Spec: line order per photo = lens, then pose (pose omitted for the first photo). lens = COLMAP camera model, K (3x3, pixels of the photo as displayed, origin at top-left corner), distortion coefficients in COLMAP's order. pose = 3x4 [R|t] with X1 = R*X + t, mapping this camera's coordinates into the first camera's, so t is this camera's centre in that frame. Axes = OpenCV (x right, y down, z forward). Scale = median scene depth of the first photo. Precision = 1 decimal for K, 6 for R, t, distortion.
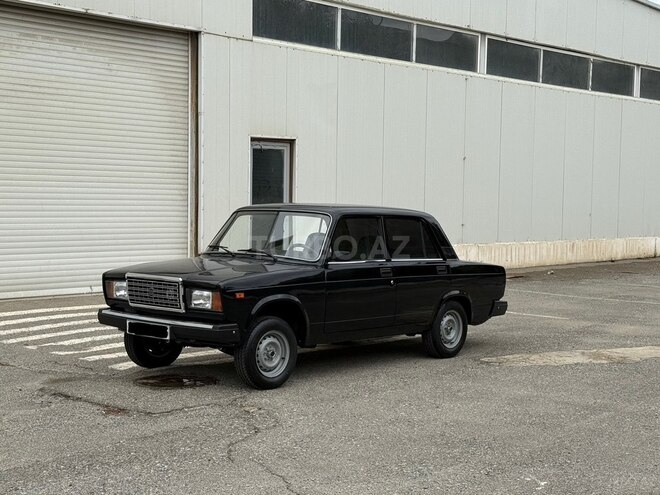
lens RADIAL K [[1080.9, 0, 330.0], [0, 1080.9, 247.5], [0, 0, 1]] dist [0.170346, -0.052575]
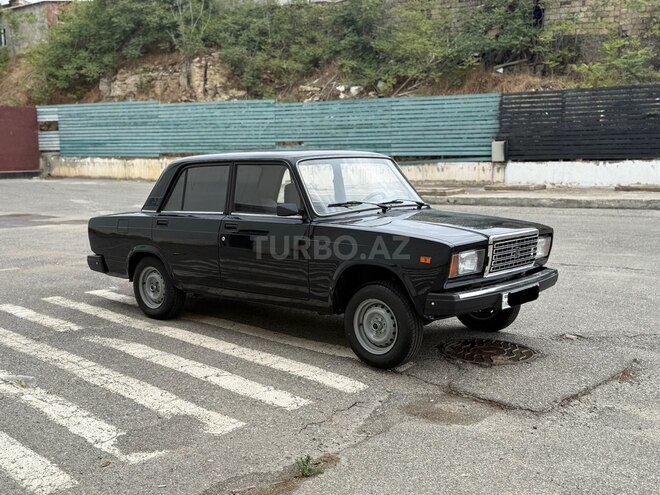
lens RADIAL K [[739.7, 0, 330.0], [0, 739.7, 247.5], [0, 0, 1]] dist [0.201509, -0.473787]
pose [[-0.013586, -0.136270, 0.990579, -0.611111], [0.054234, 0.989111, 0.136812, -0.041486], [-0.998436, 0.055581, -0.006048, 0.949067]]
